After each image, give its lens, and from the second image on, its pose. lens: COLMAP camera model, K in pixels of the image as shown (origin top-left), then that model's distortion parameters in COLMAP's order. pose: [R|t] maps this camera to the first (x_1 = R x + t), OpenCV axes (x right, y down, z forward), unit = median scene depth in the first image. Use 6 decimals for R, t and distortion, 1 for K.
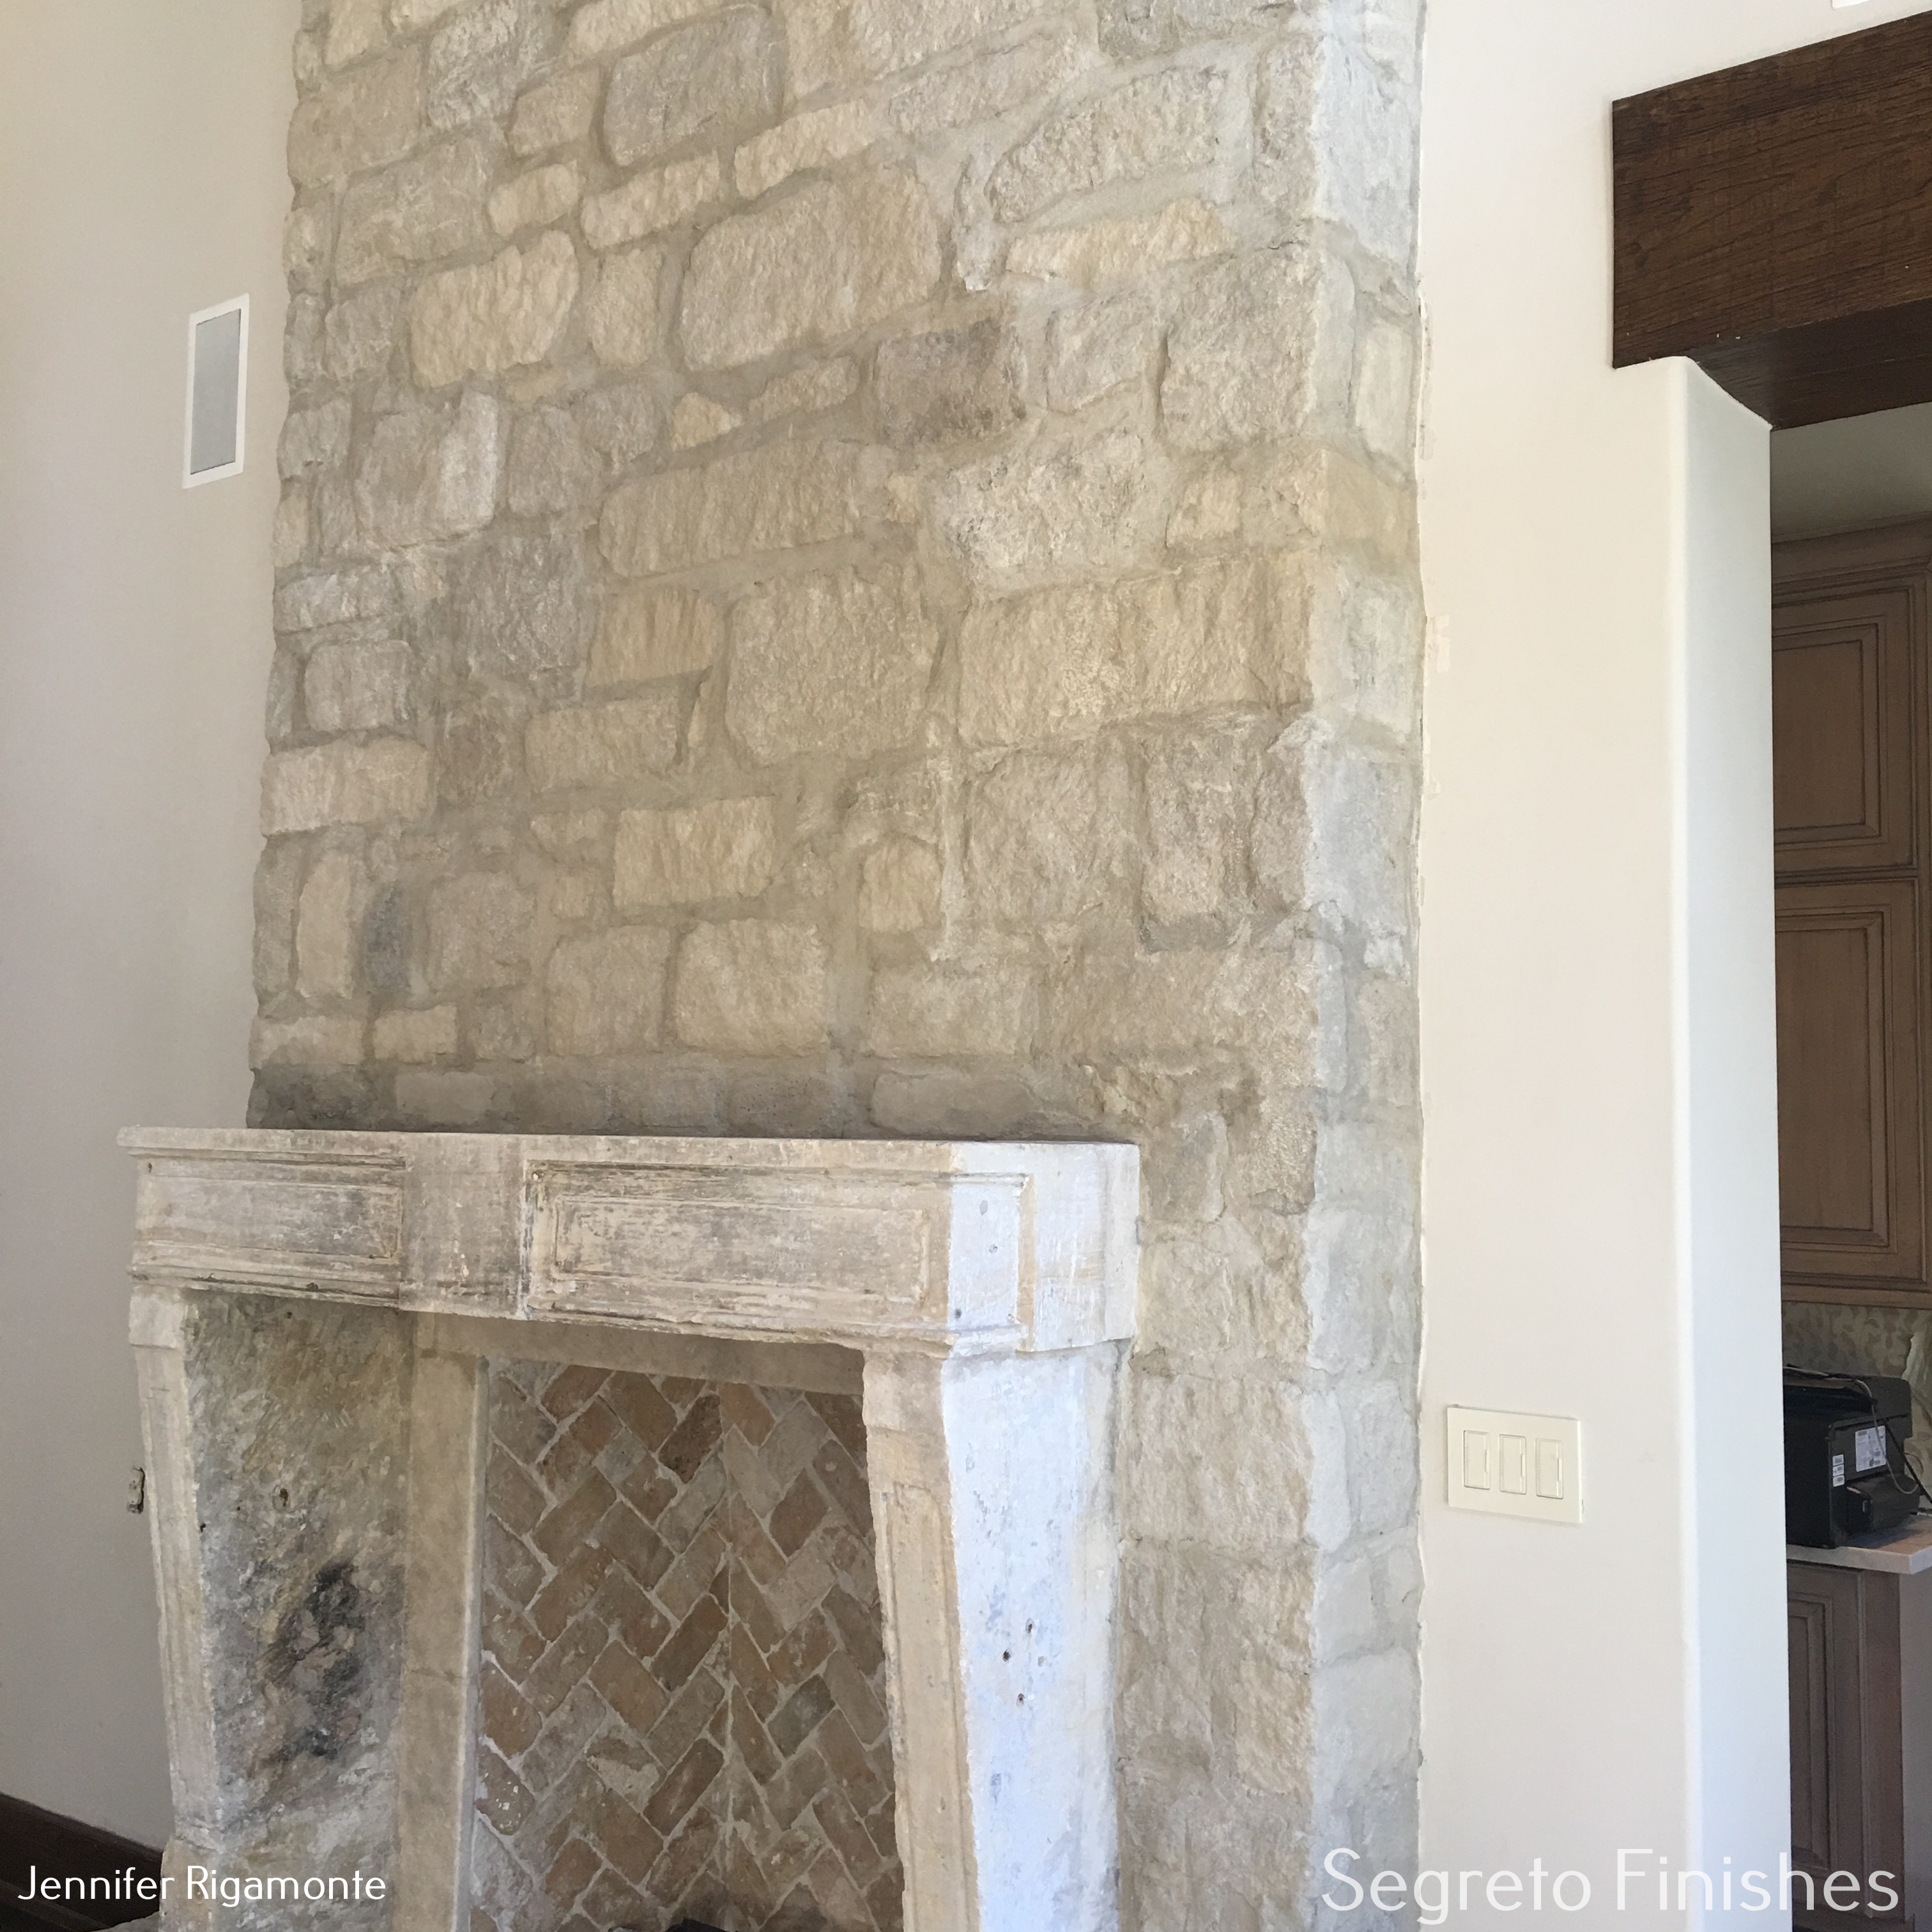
lens RADIAL K [[2204.7, 0, 965.6], [0, 2204.7, 966.2], [0, 0, 1]] dist [0.059496, 0.000000]
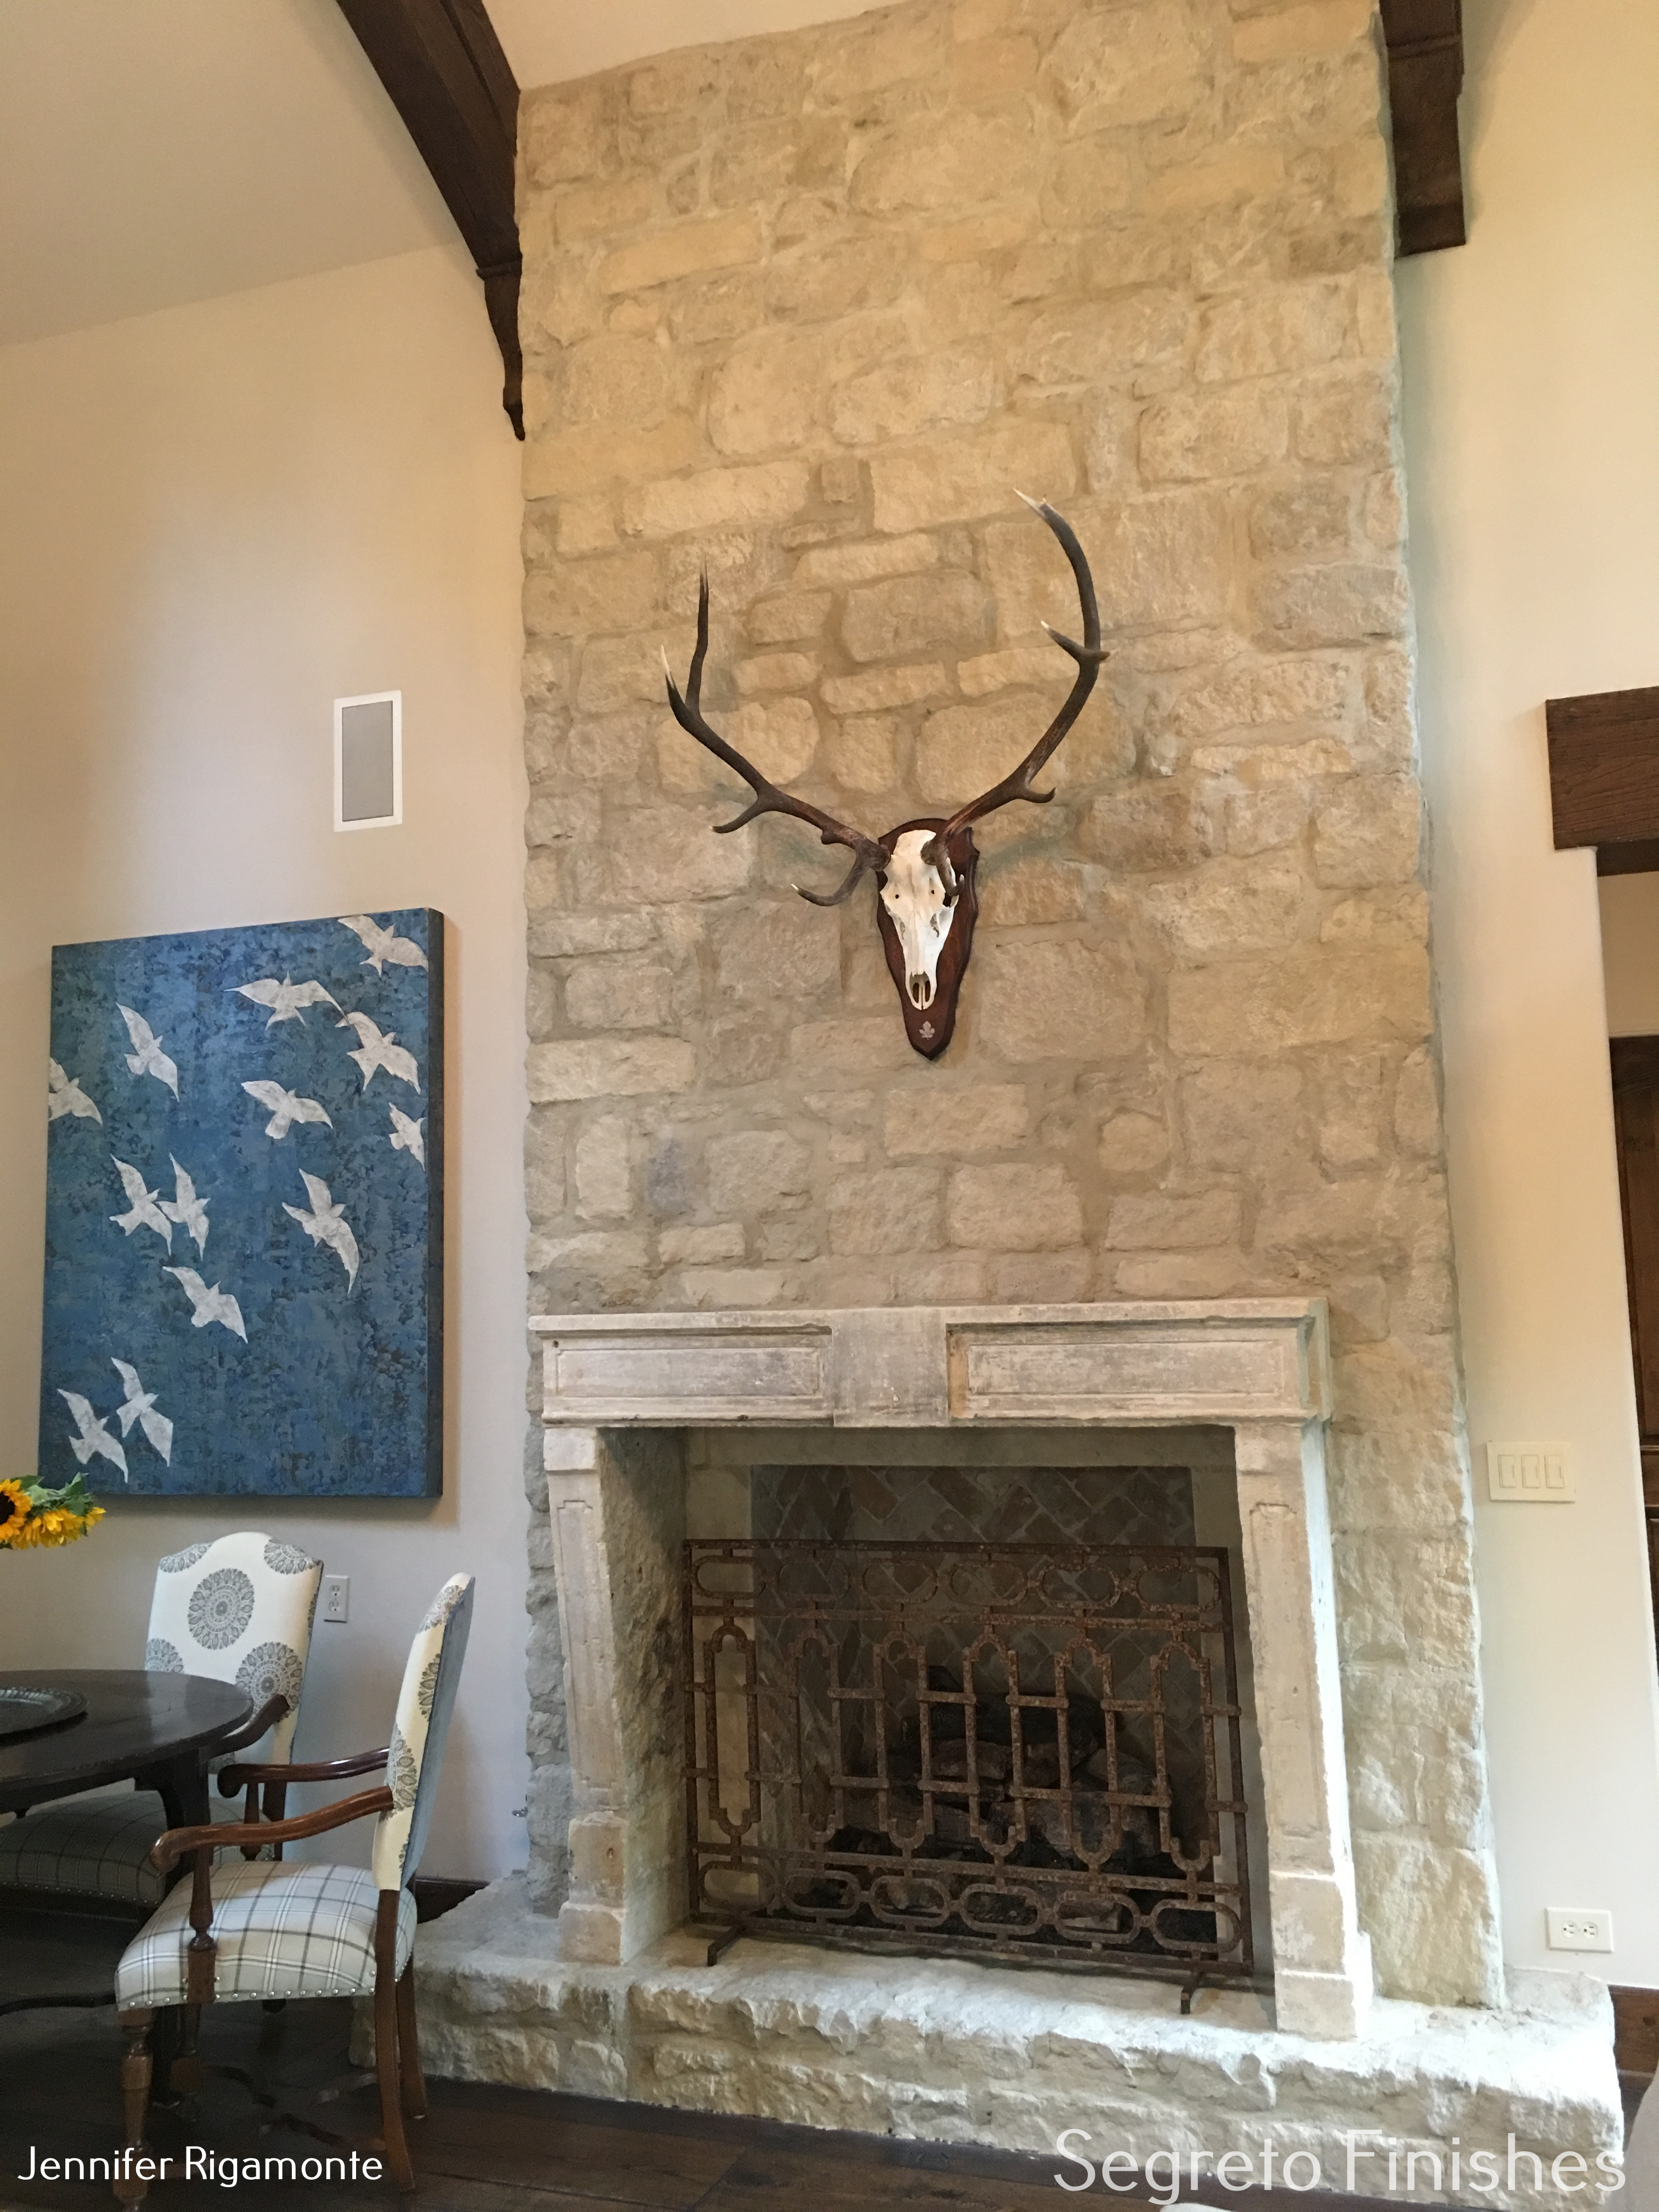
lens RADIAL K [[1911.4, 0, 829.6], [0, 1911.4, 1101.0], [0, 0, 1]] dist [0.061541, -0.019505]
pose [[0.948318, -0.010382, 0.317152, -0.653132], [0.018381, 0.999584, -0.022241, -0.038010], [-0.316789, 0.026921, 0.948114, -0.238941]]
